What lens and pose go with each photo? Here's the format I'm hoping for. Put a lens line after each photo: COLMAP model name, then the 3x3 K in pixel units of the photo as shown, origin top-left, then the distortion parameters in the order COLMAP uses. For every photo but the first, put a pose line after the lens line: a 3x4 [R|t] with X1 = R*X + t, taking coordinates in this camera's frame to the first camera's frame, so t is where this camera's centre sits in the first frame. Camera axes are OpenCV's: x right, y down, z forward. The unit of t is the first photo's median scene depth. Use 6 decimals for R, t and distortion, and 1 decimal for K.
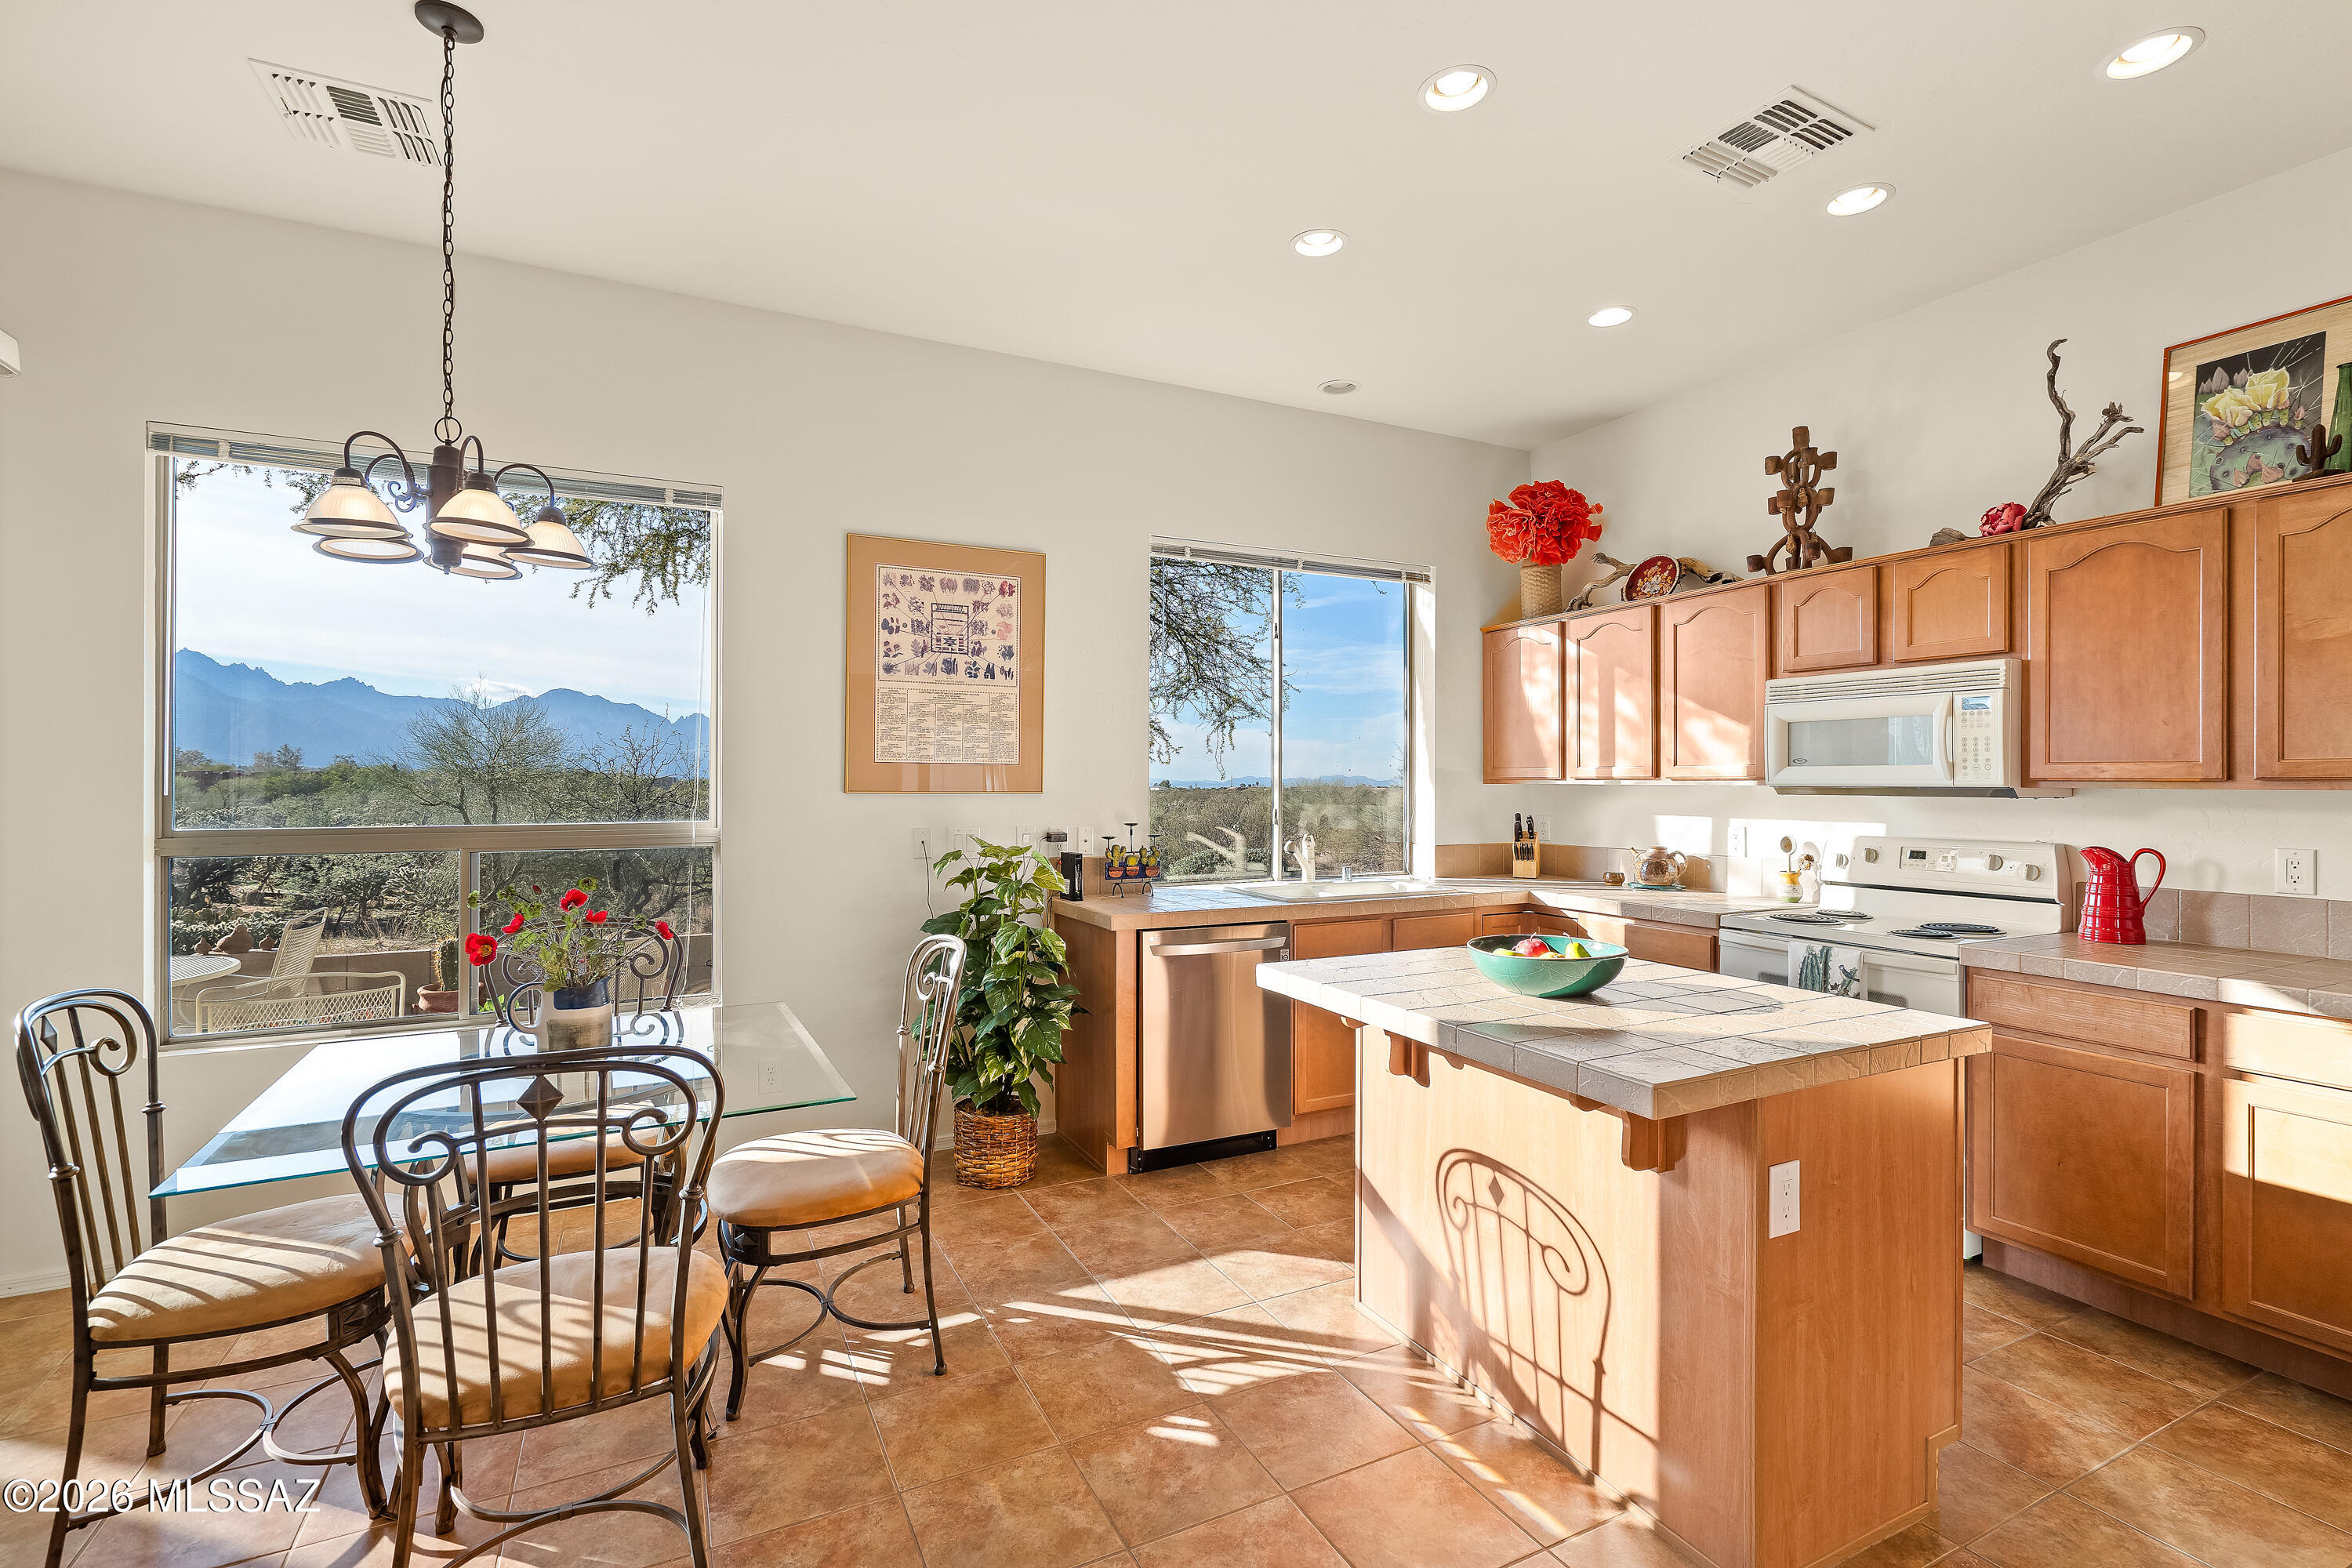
lens RADIAL K [[1069.8, 0, 1186.6], [0, 1069.8, 774.6], [0, 0, 1]] dist [-0.005385, 0.000967]
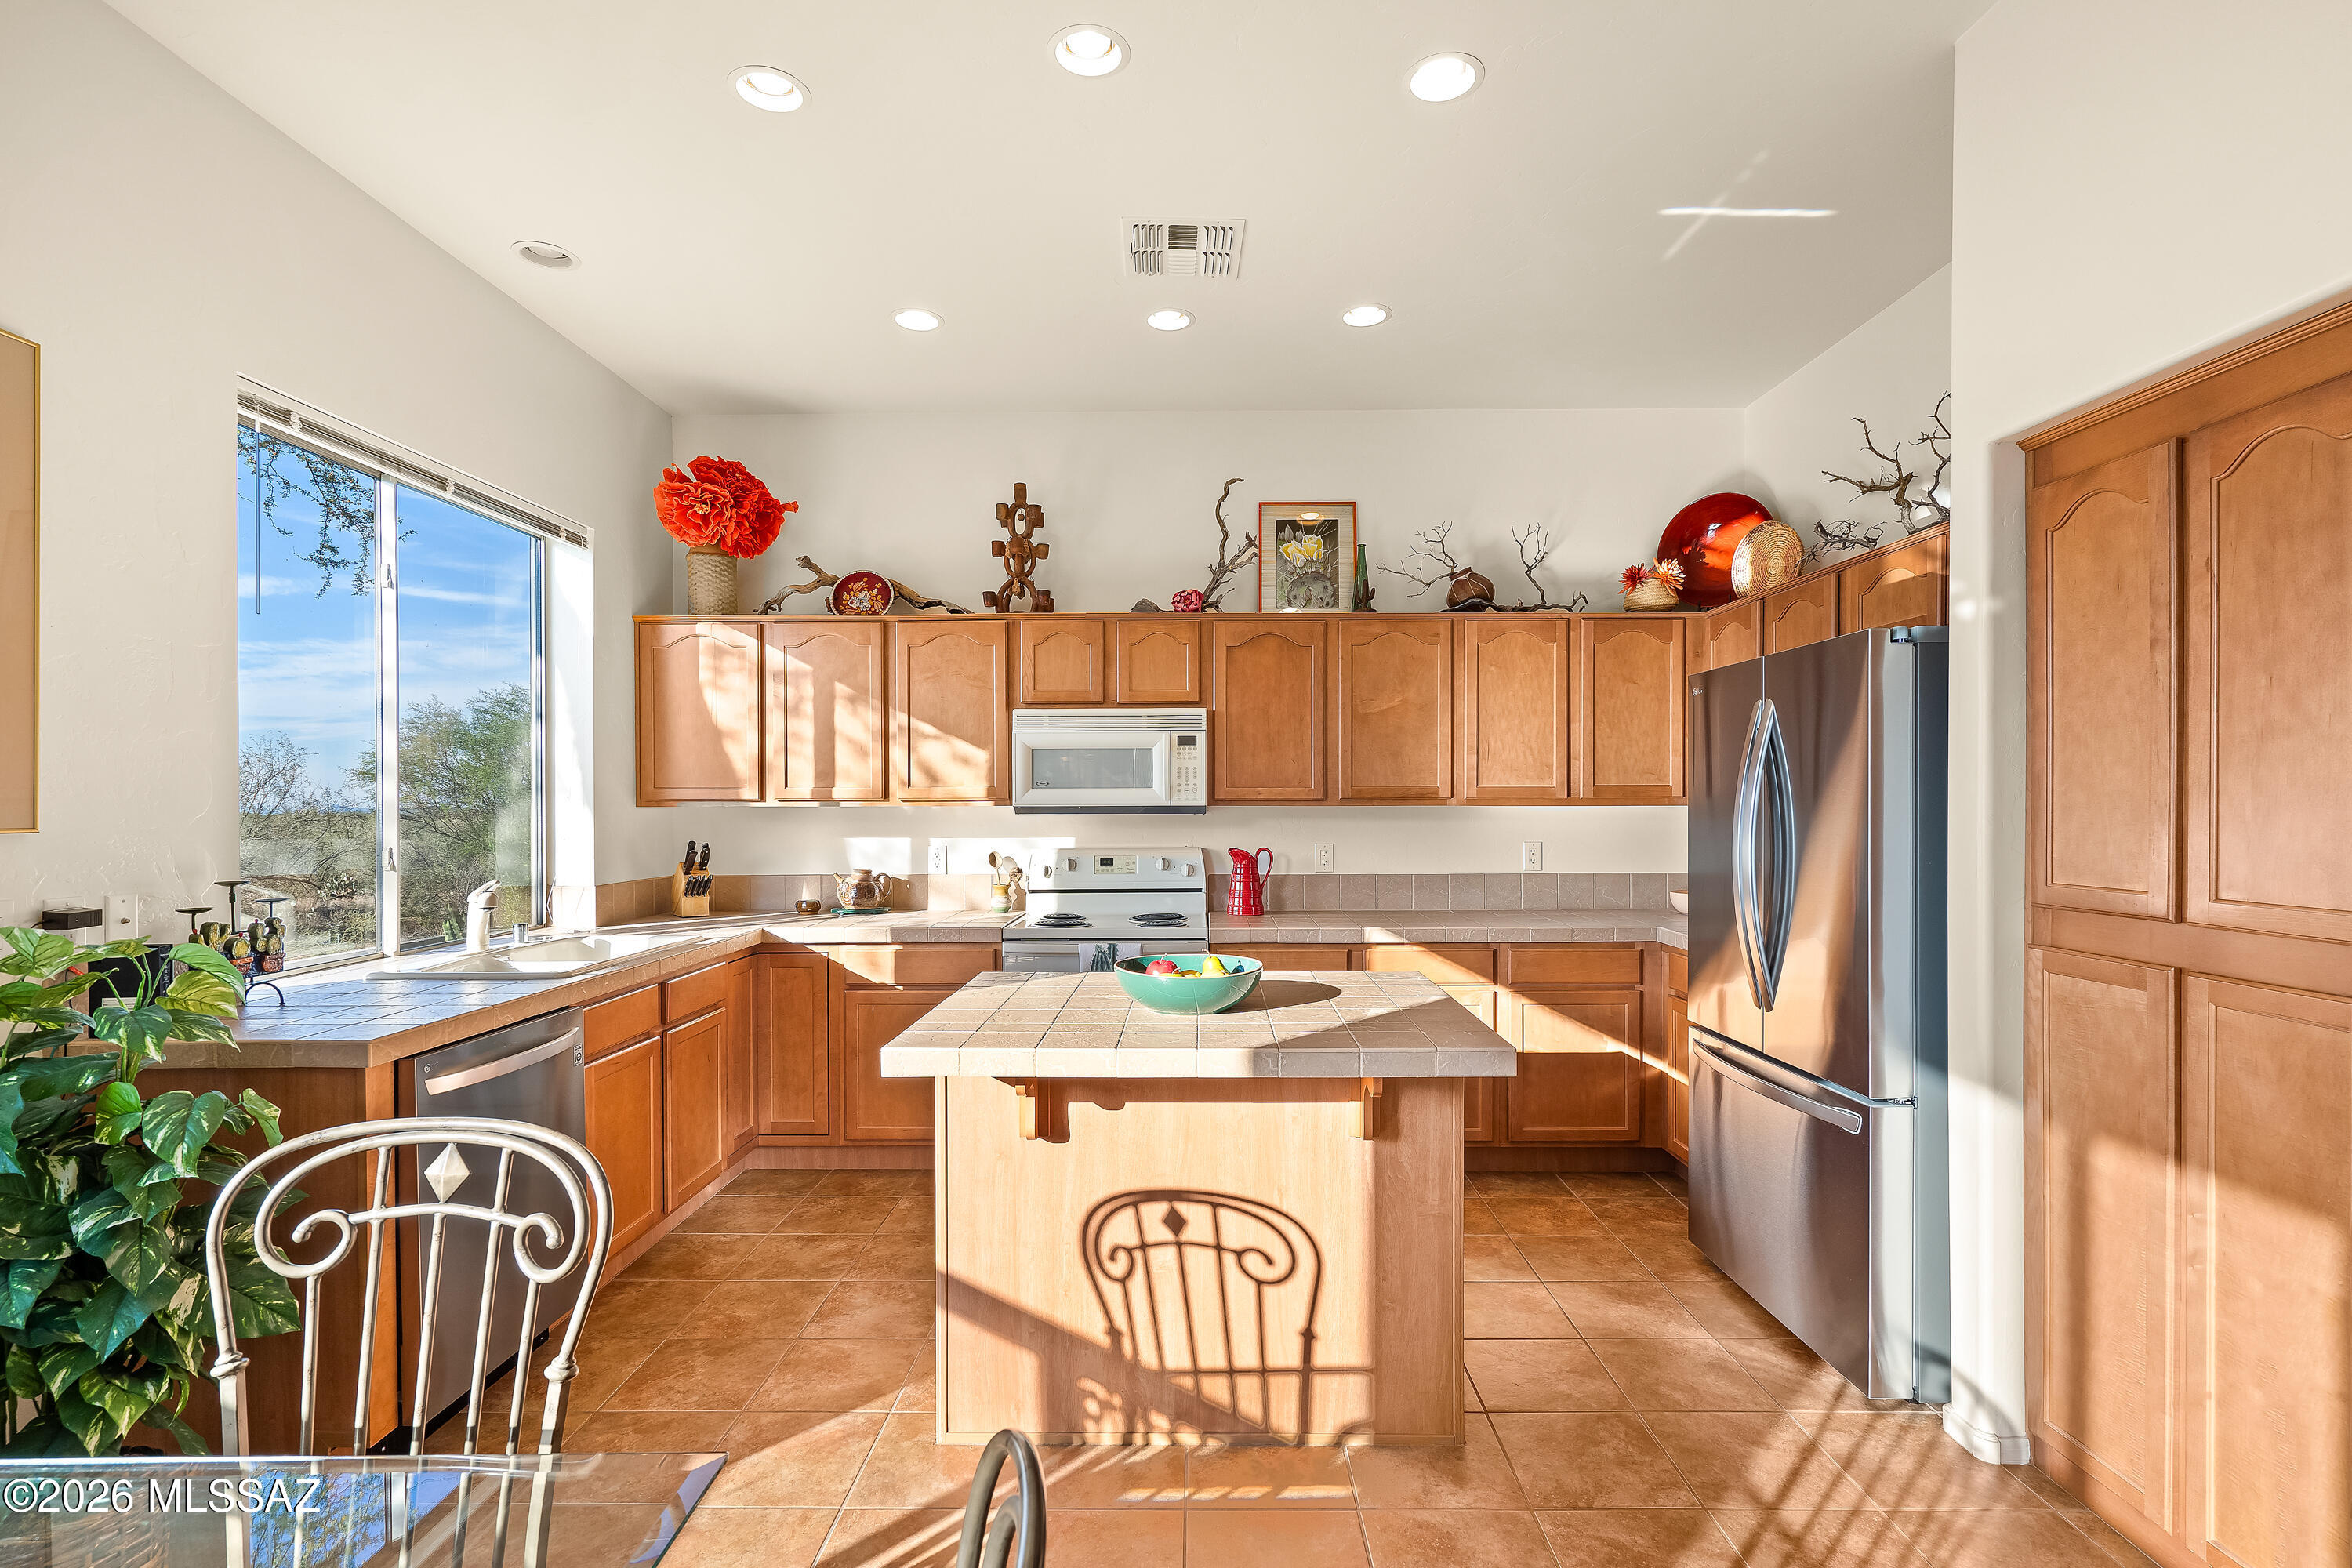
lens RADIAL K [[1069.8, 0, 1185.9], [0, 1069.8, 818.5], [0, 0, 1]] dist [-0.005385, 0.000967]
pose [[0.464580, -0.017754, 0.885353, -0.340817], [-0.000238, 0.999796, 0.020174, 0.000980], [-0.885531, -0.009583, 0.464481, 0.325748]]
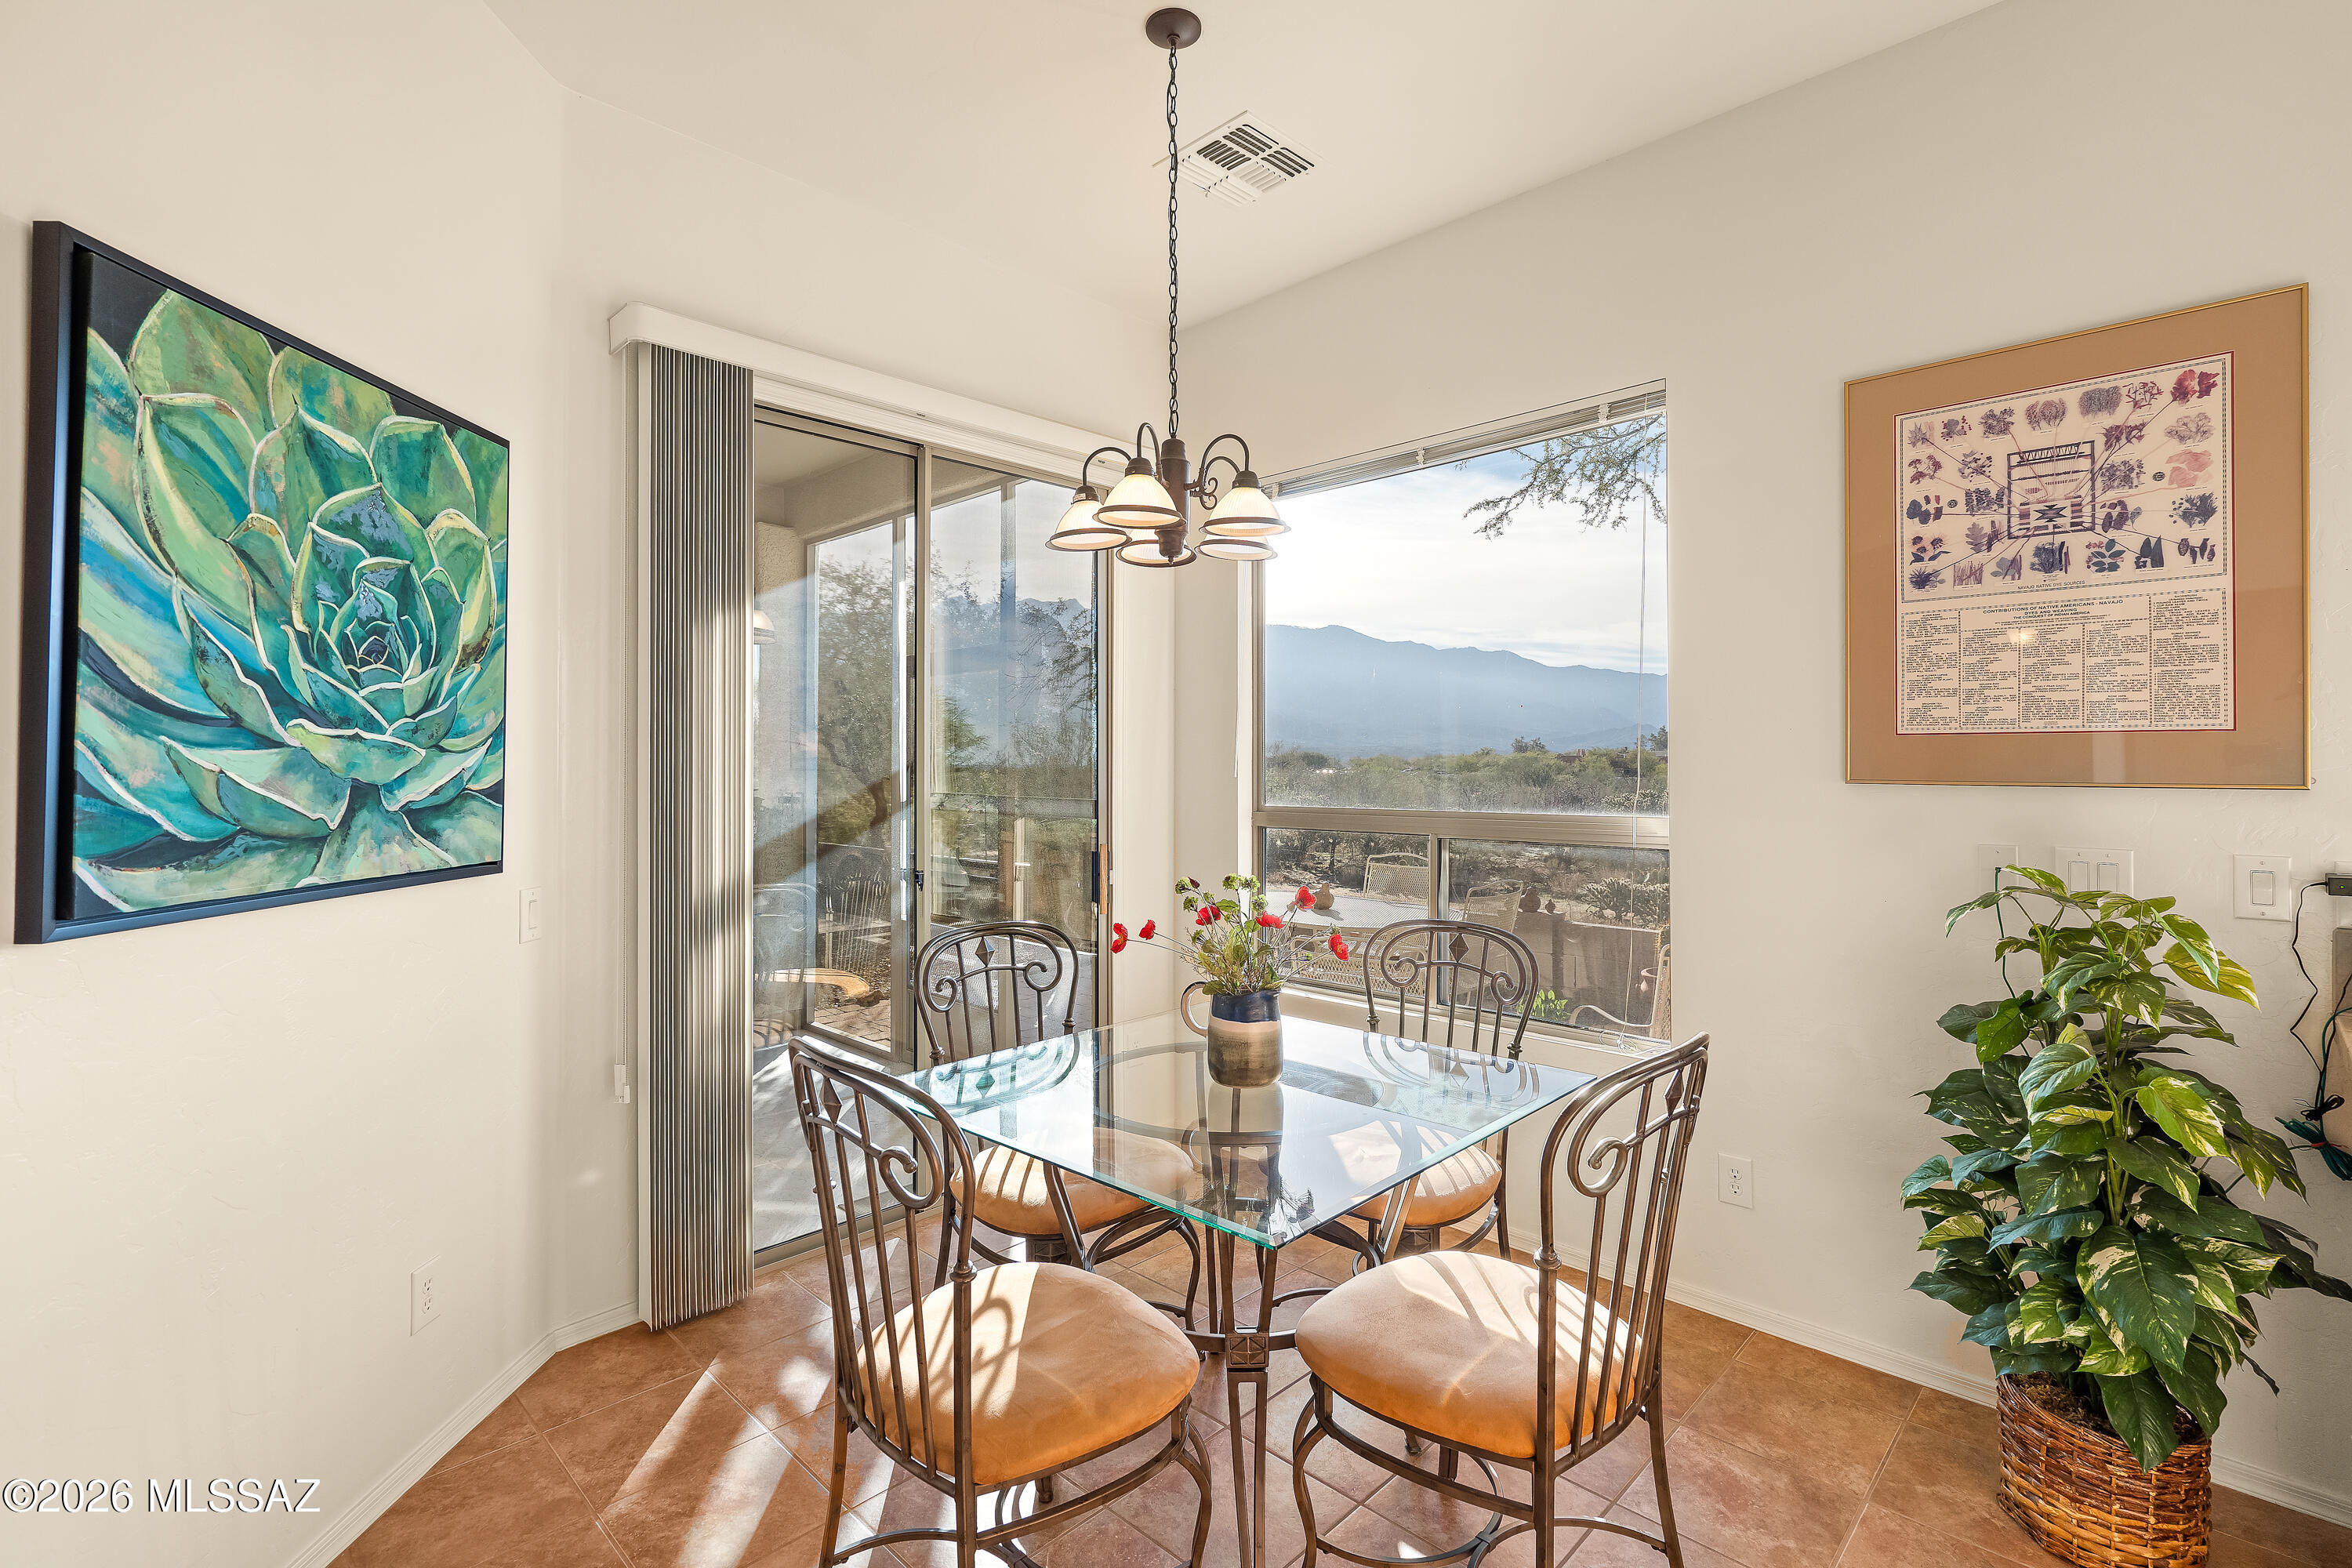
lens RADIAL K [[1069.8, 0, 1174.9], [0, 1069.8, 751.3], [0, 0, 1]] dist [-0.005385, 0.000967]
pose [[0.313884, -0.012345, -0.949381, 0.164671], [0.008984, 0.999909, -0.010031, 0.000799], [0.949419, -0.005381, 0.313967, 0.401022]]
